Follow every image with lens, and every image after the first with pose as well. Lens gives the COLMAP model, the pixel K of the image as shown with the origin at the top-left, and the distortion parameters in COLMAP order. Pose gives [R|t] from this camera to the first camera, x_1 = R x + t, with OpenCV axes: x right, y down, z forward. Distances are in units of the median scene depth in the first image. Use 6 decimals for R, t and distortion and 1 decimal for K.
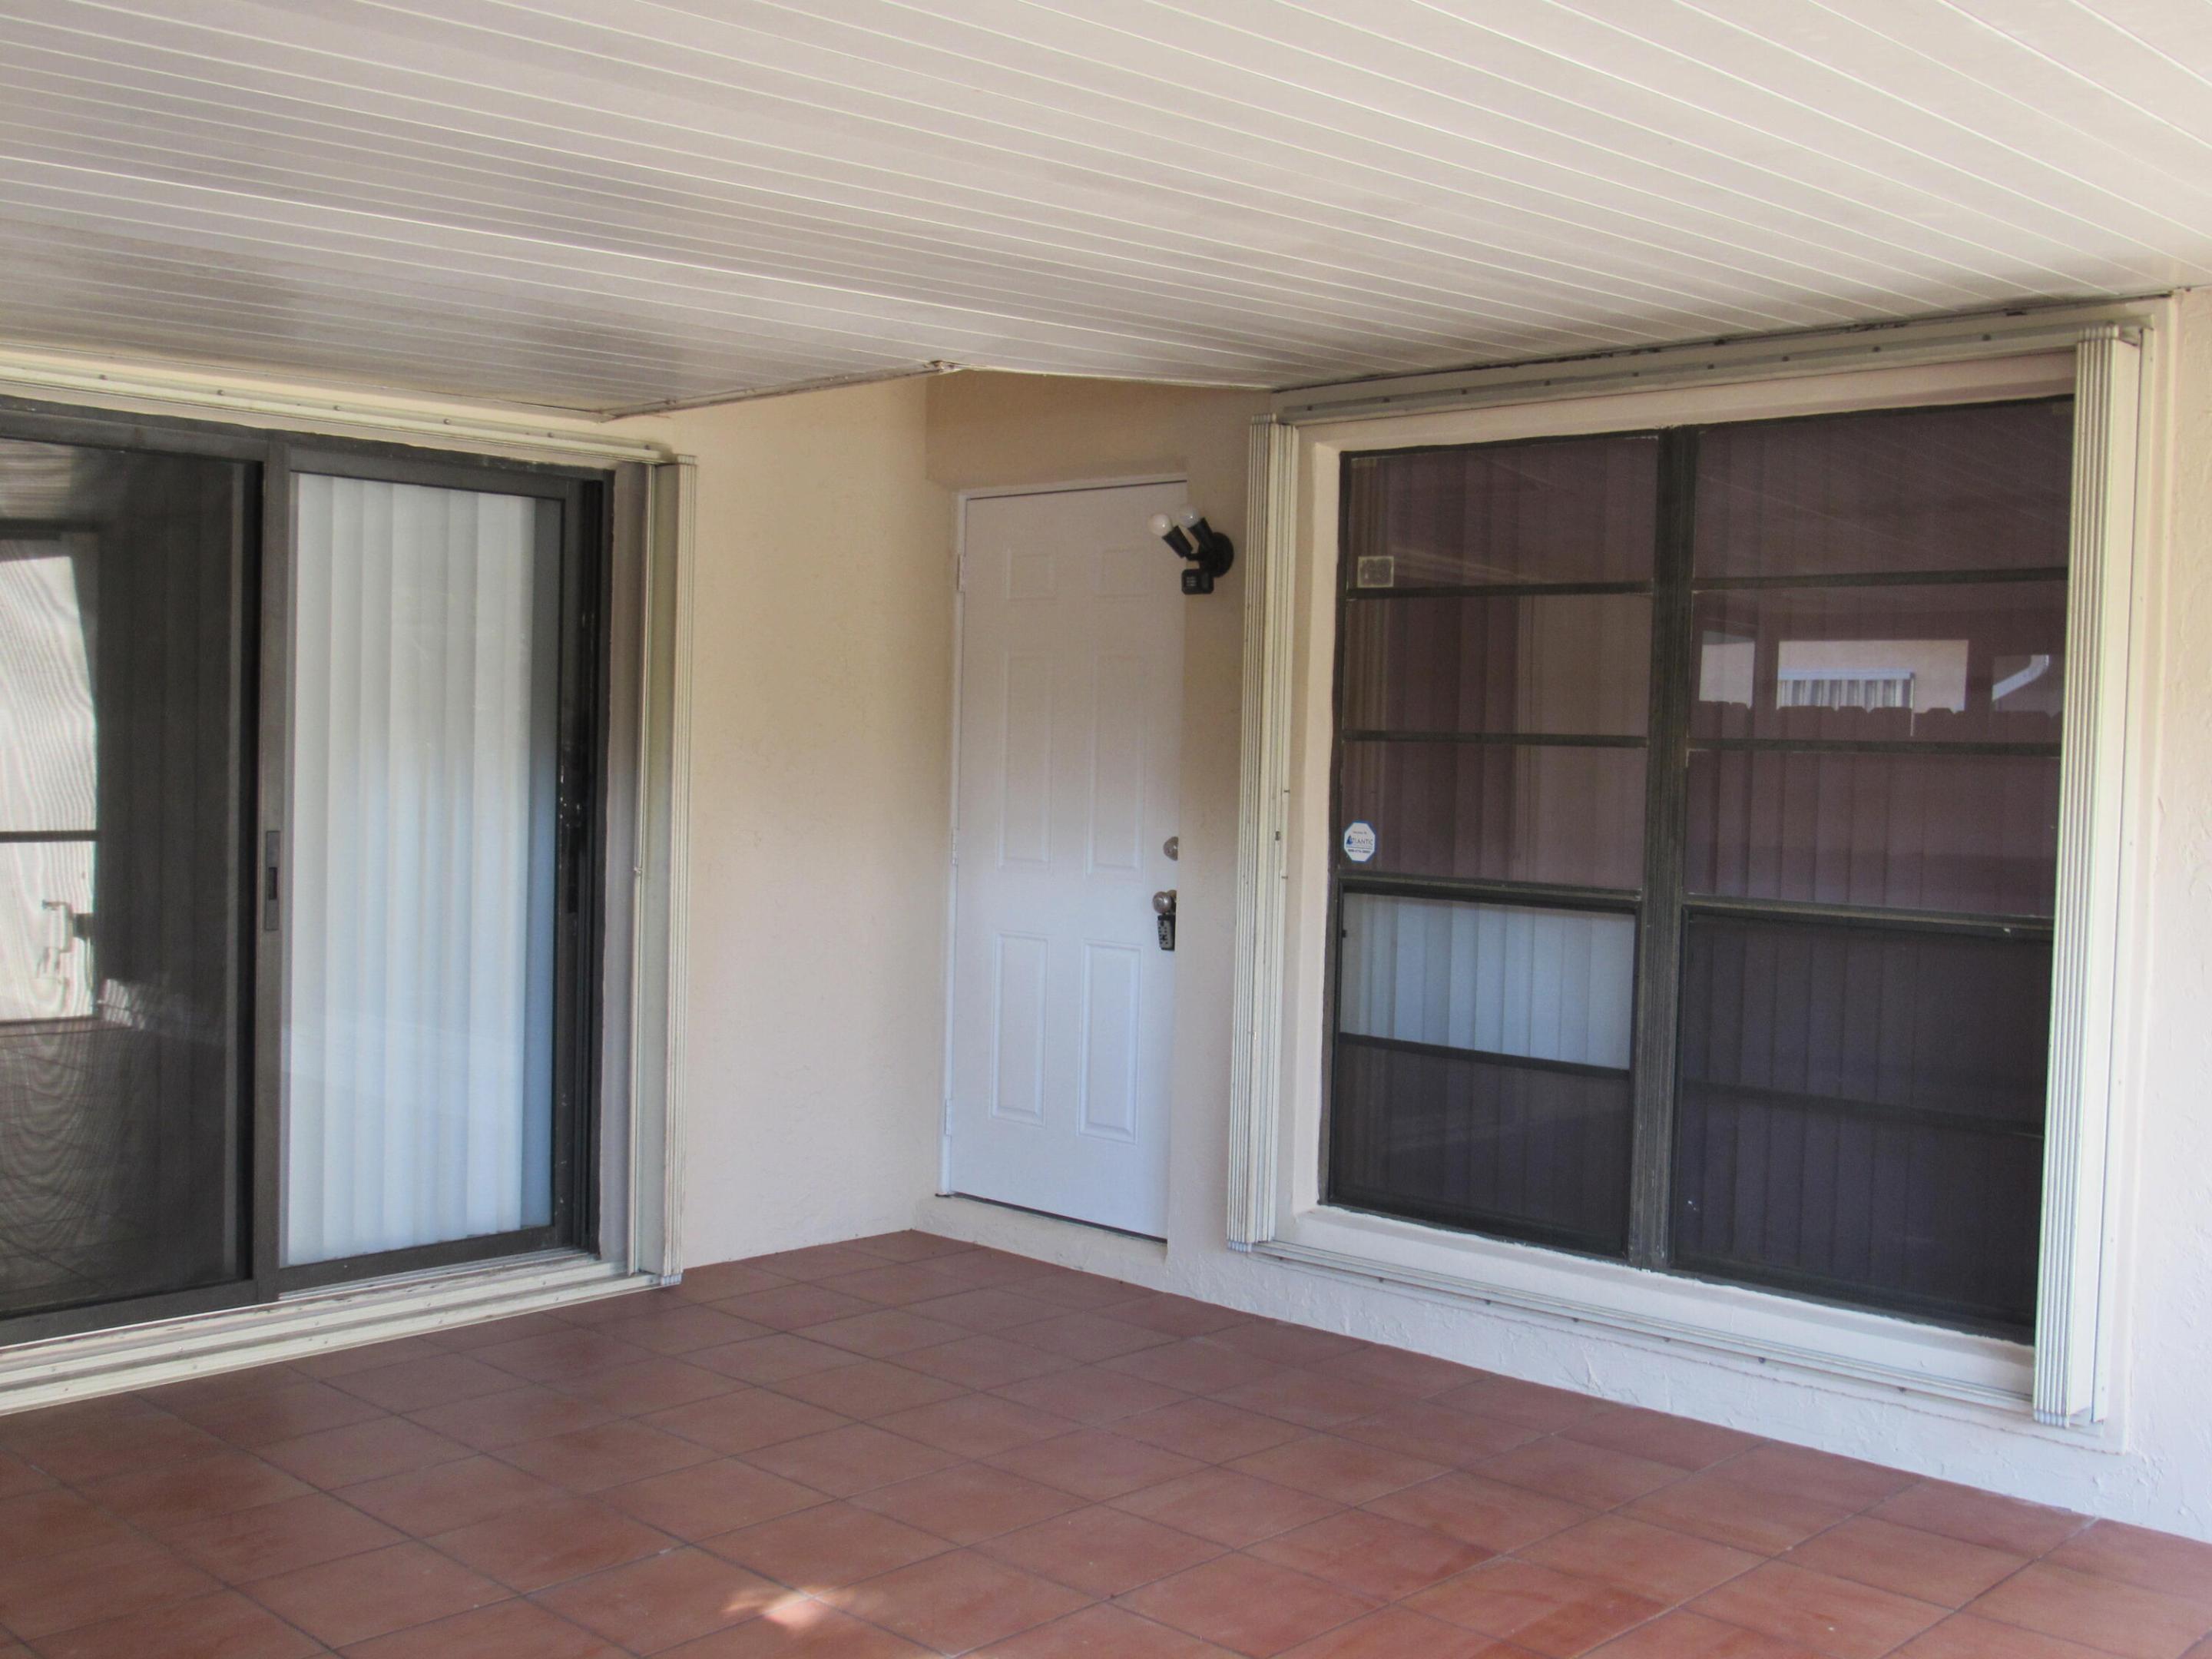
lens RADIAL K [[2351.3, 0, 1106.0], [0, 2351.3, 829.5], [0, 0, 1]] dist [-0.010738, 0.022001]
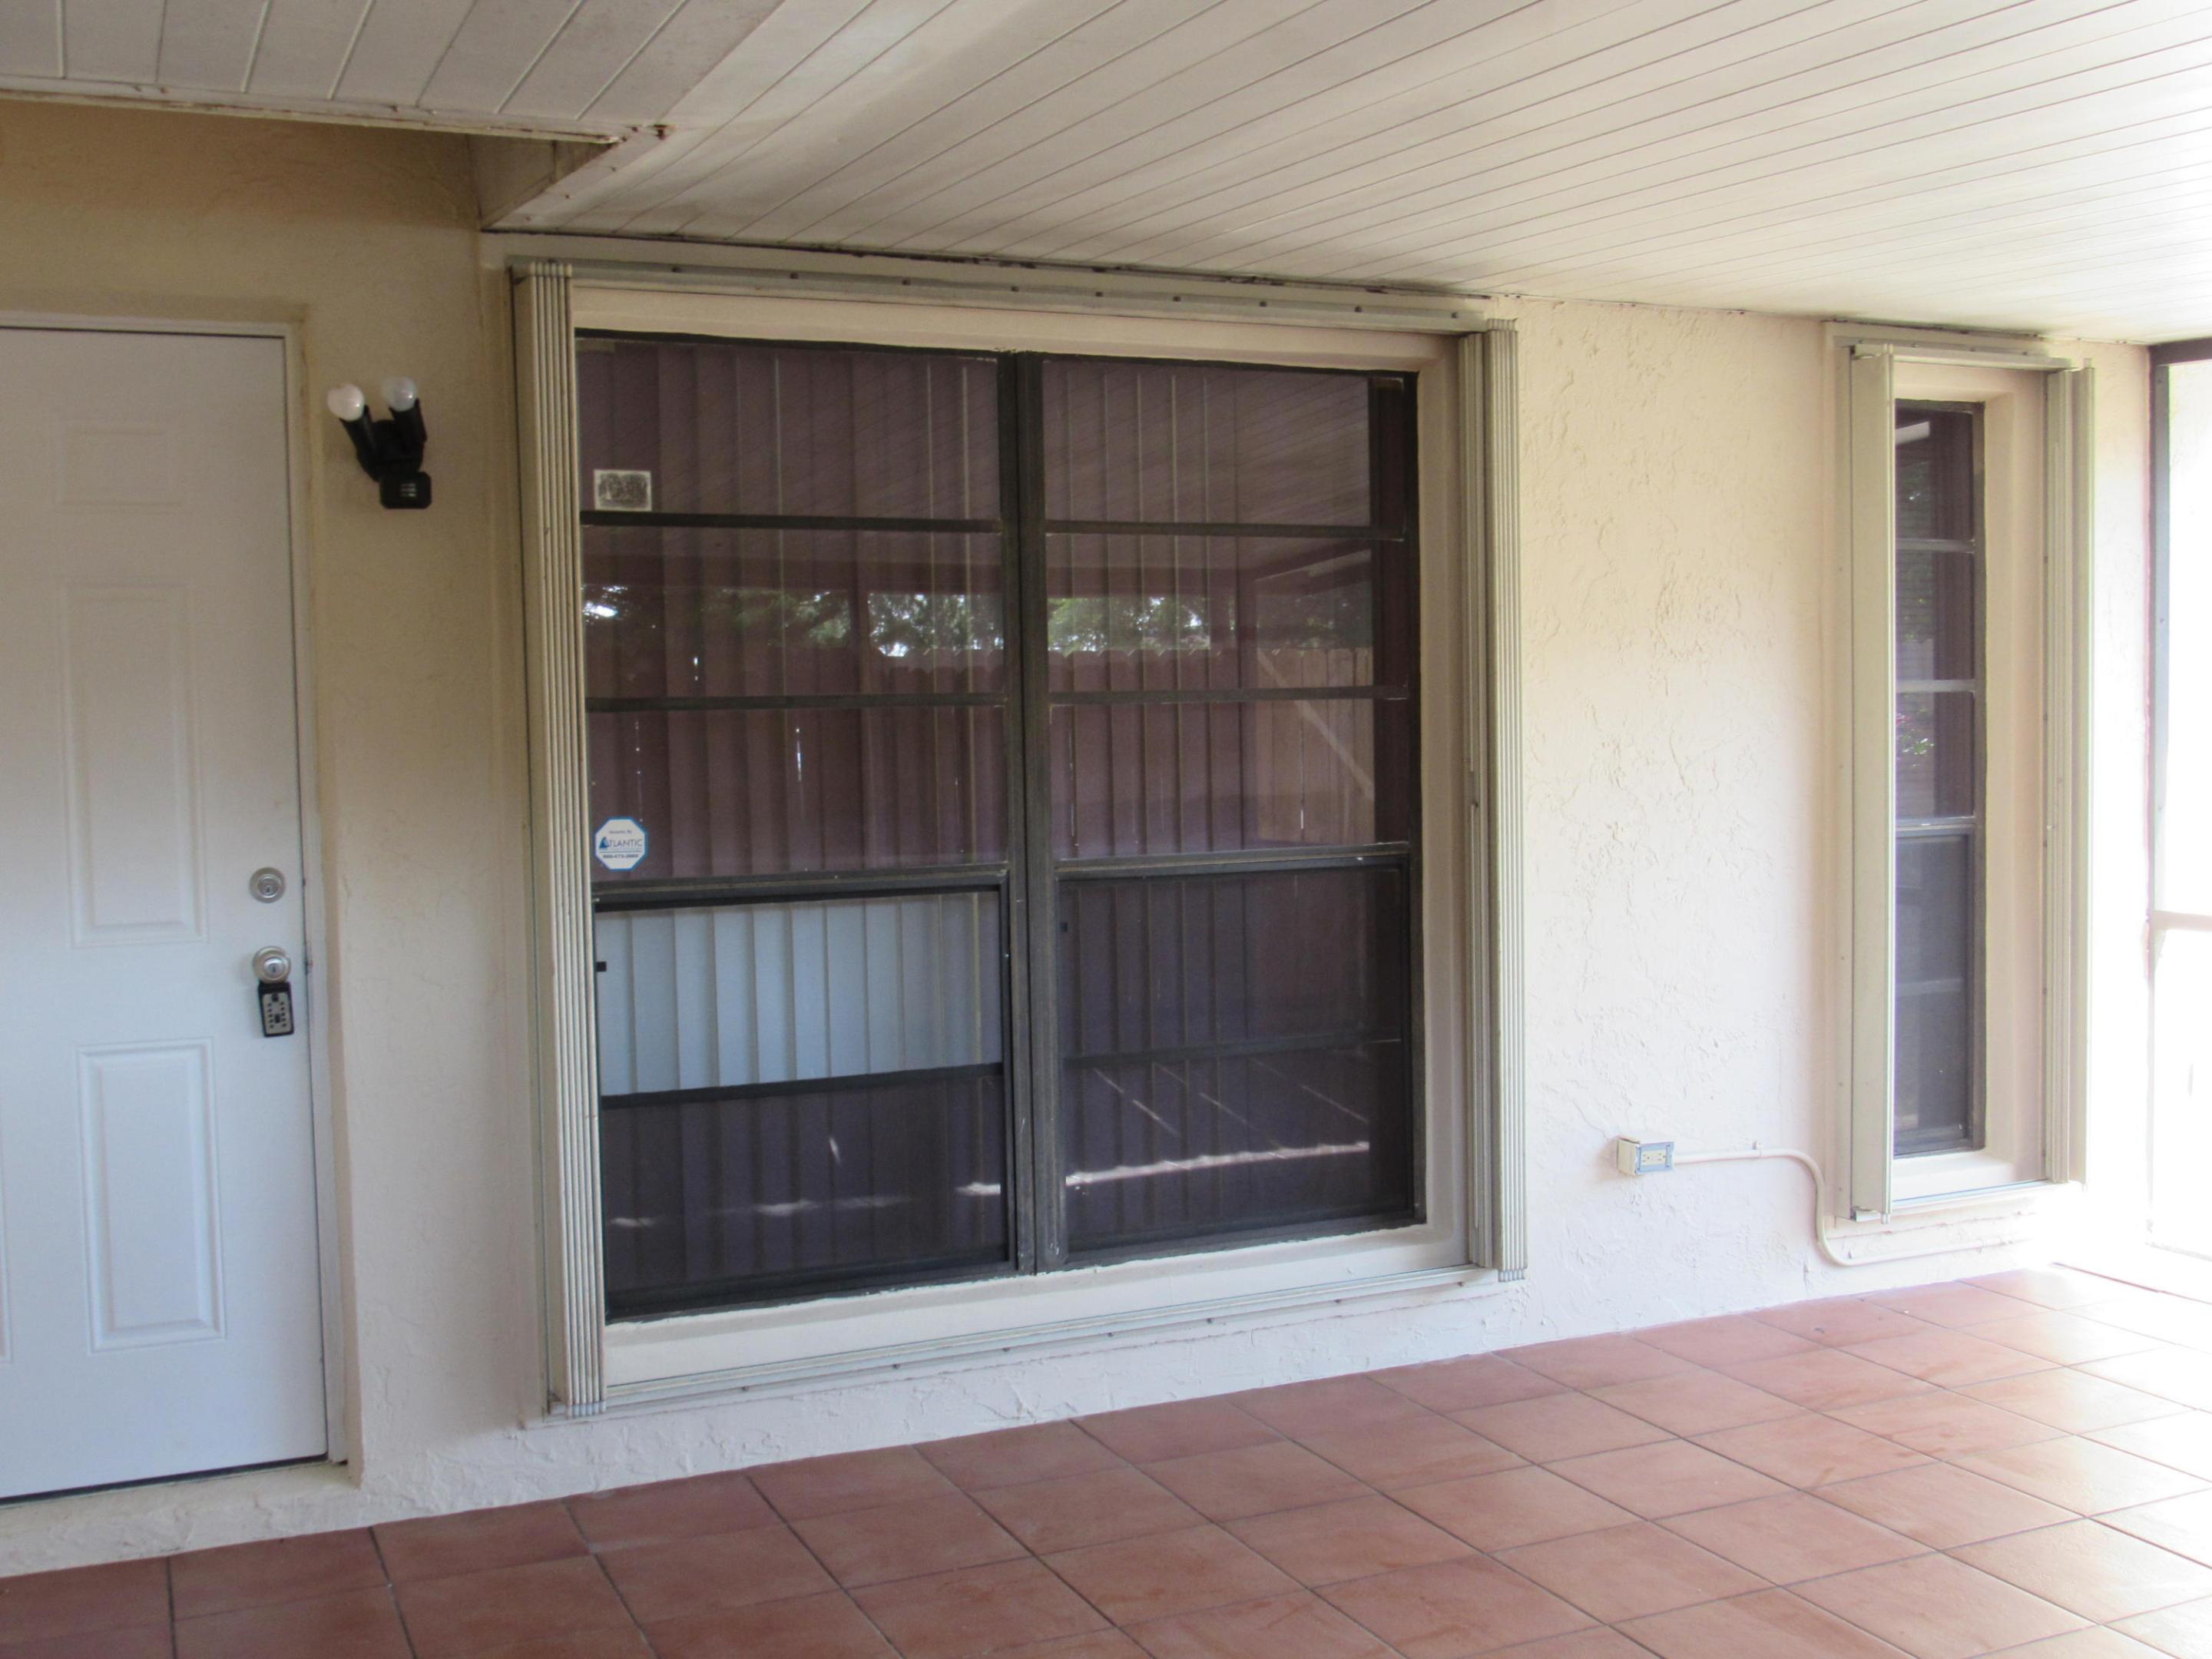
lens RADIAL K [[2347.6, 0, 1106.0], [0, 2347.6, 829.5], [0, 0, 1]] dist [-0.025048, -0.012241]
pose [[0.369553, -0.084433, 0.925366, -0.591195], [0.059766, 0.995961, 0.067006, -0.045107], [-0.927285, 0.030543, 0.373107, 0.624020]]
